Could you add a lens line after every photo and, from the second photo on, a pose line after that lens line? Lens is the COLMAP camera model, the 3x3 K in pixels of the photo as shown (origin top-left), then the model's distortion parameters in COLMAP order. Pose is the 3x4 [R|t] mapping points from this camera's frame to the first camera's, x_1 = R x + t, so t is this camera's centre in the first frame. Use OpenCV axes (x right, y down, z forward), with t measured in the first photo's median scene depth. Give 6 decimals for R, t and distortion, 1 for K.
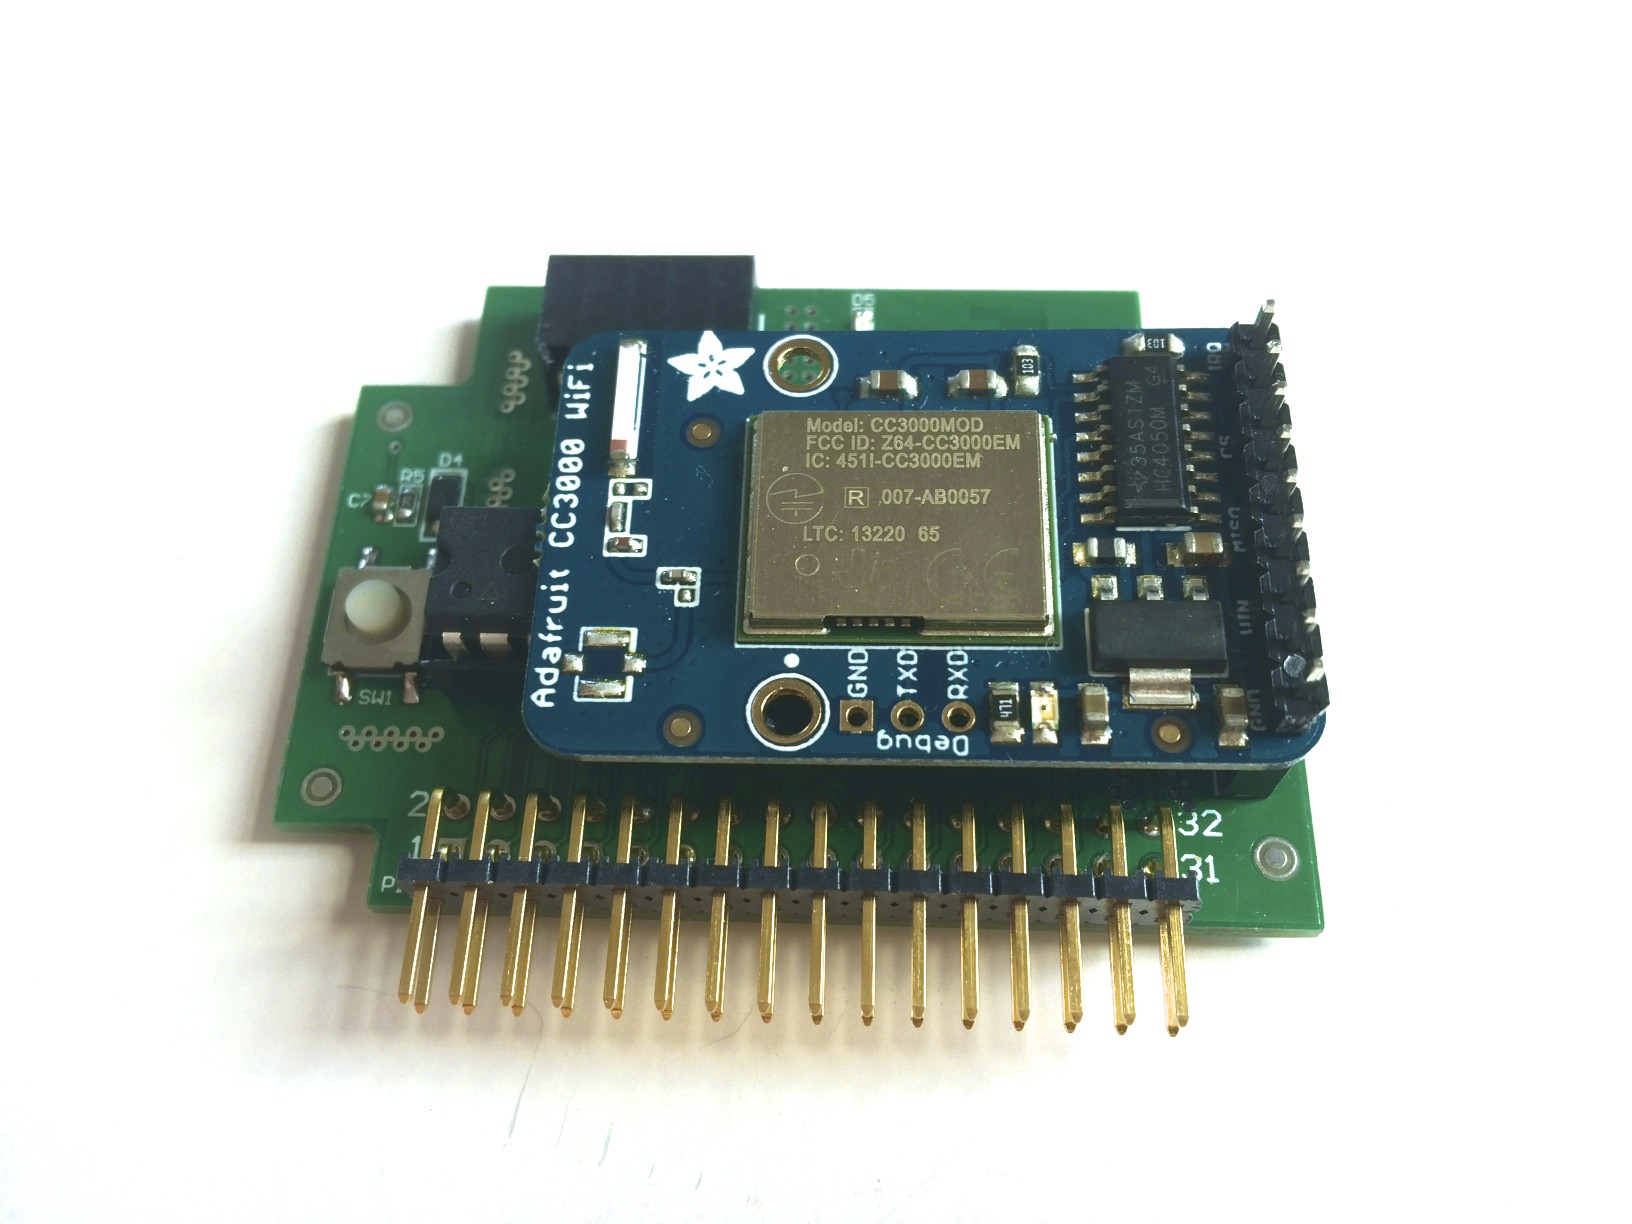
lens RADIAL K [[1440.7, 0, 816.0], [0, 1440.7, 612.0], [0, 0, 1]] dist [0.067220, -0.008794]
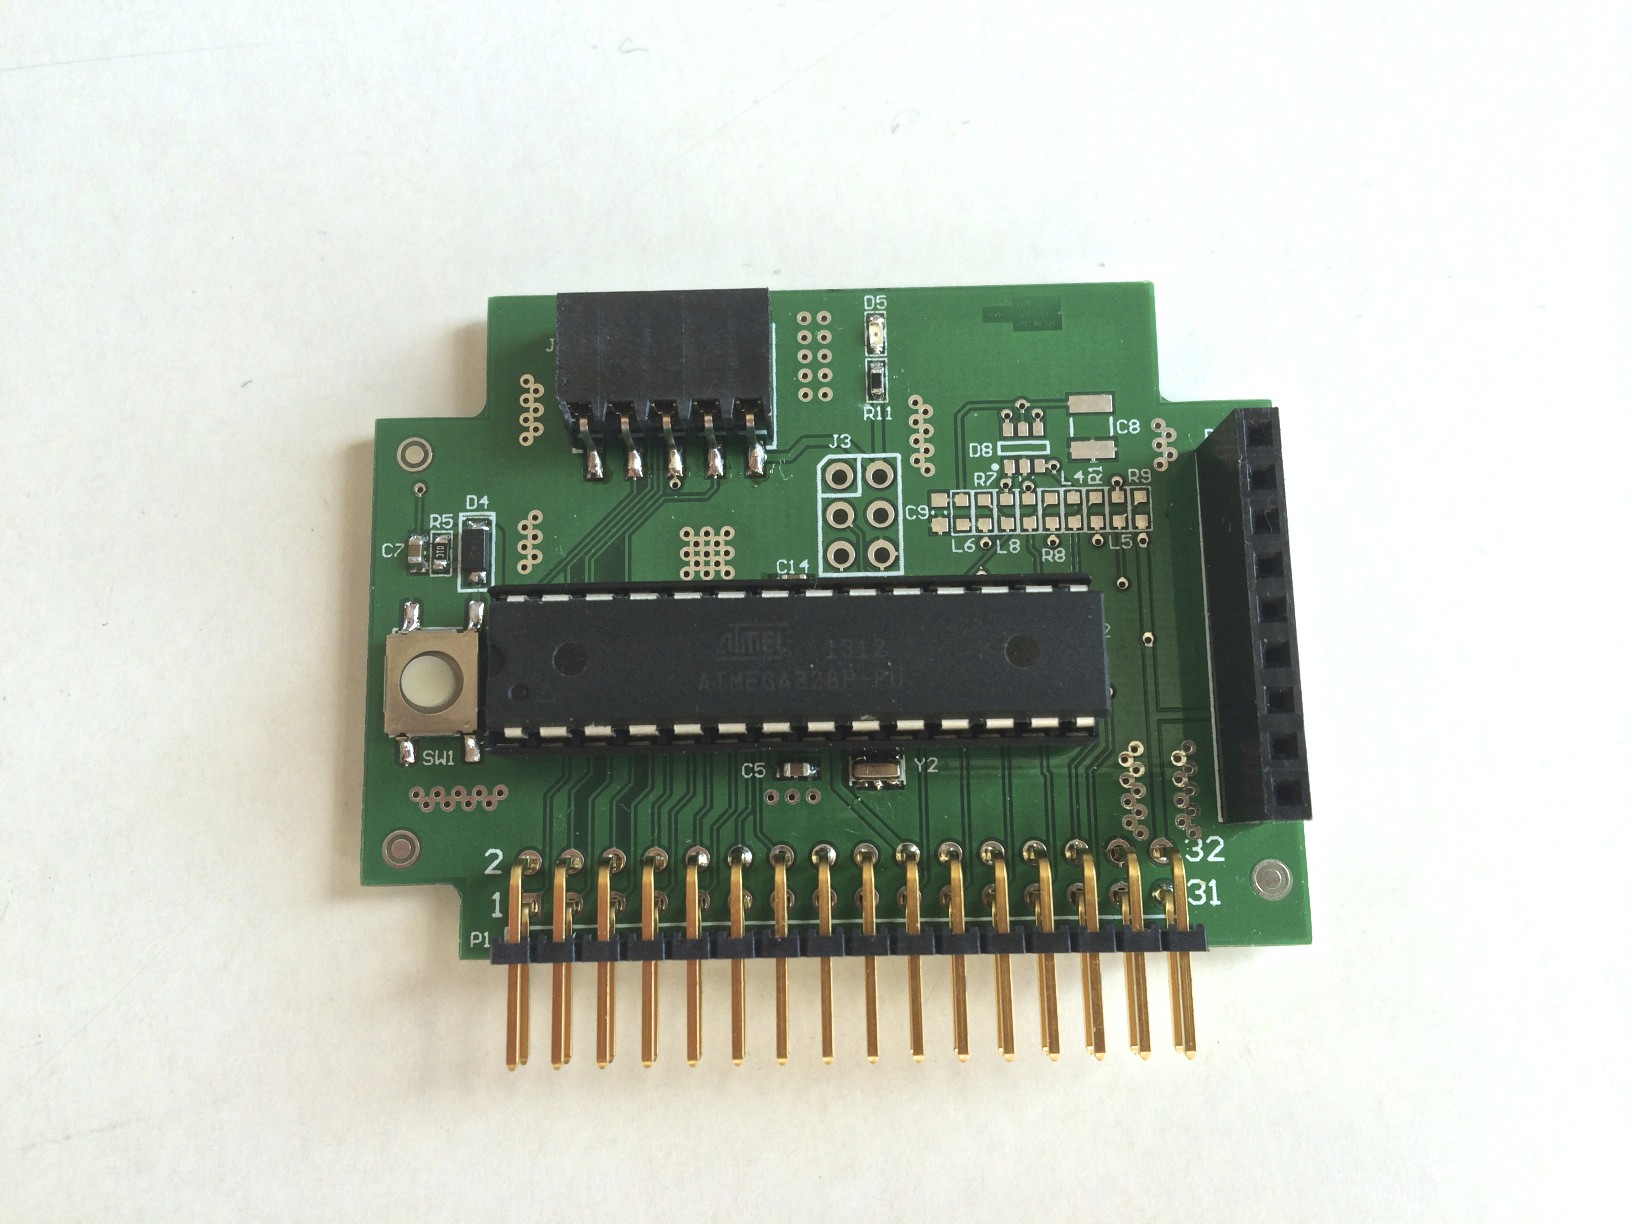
lens RADIAL K [[1440.7, 0, 816.0], [0, 1440.7, 612.0], [0, 0, 1]] dist [0.067220, -0.008794]
pose [[0.998387, -0.047965, 0.030375, -0.054896], [0.037664, 0.959897, 0.277810, -0.333202], [-0.042482, -0.276218, 0.960156, -0.003657]]
